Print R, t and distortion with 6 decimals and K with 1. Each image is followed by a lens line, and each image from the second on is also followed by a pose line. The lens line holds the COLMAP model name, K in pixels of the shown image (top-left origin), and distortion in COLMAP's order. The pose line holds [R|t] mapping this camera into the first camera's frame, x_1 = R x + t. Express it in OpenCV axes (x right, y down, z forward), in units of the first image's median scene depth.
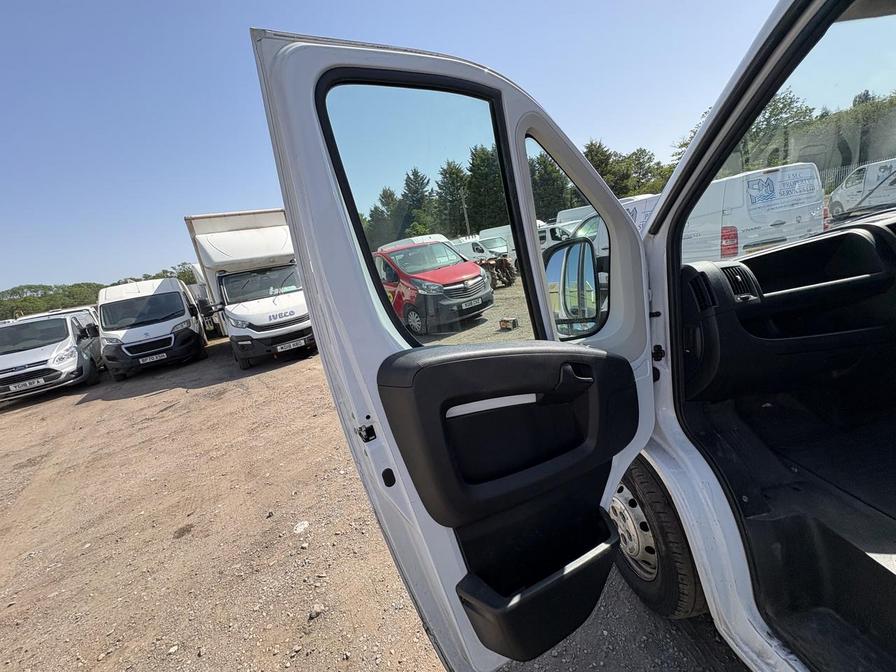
lens RADIAL K [[360.3, 0, 448.0], [0, 360.3, 336.0], [0, 0, 1]] dist [0.001844, -0.000209]
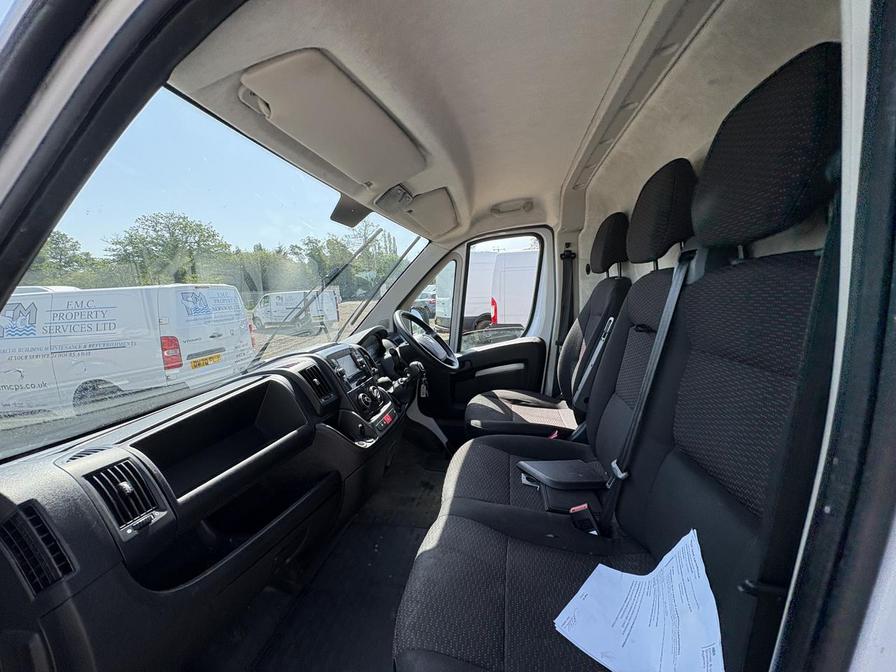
lens RADIAL K [[356.2, 0, 448.0], [0, 356.2, 336.0], [0, 0, 1]] dist [-0.001609, 0.000485]
pose [[0.278744, 0.036806, 0.959660, 0.379288], [0.222977, 0.969478, -0.101949, -0.189937], [-0.934121, 0.242400, 0.262030, 0.328204]]
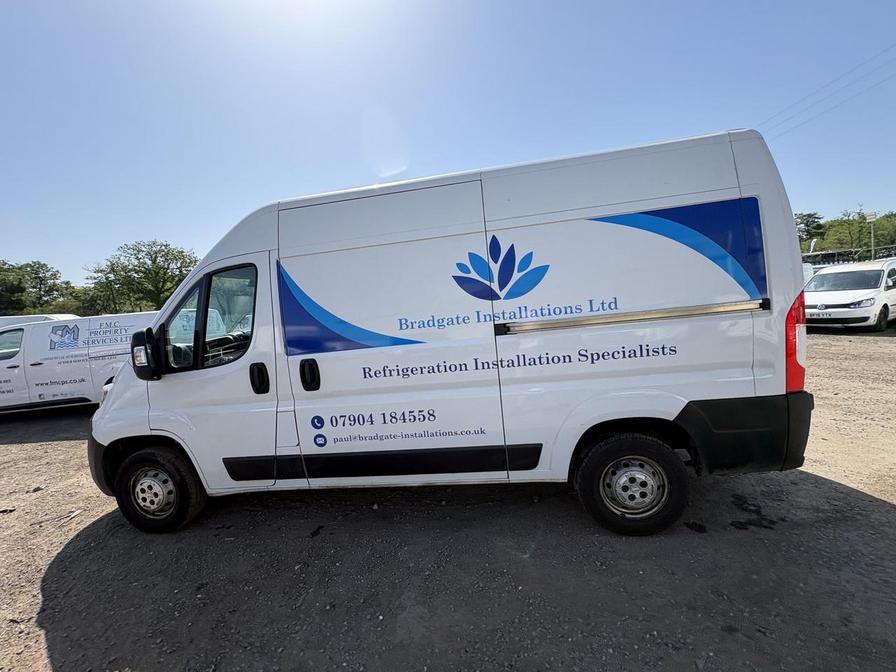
lens RADIAL K [[360.3, 0, 448.0], [0, 360.3, 336.0], [0, 0, 1]] dist [0.001844, -0.000209]
pose [[0.251652, 0.074254, 0.964965, -1.104128], [0.259167, 0.955469, -0.141111, 0.519926], [-0.932472, 0.285598, 0.221202, -1.164766]]
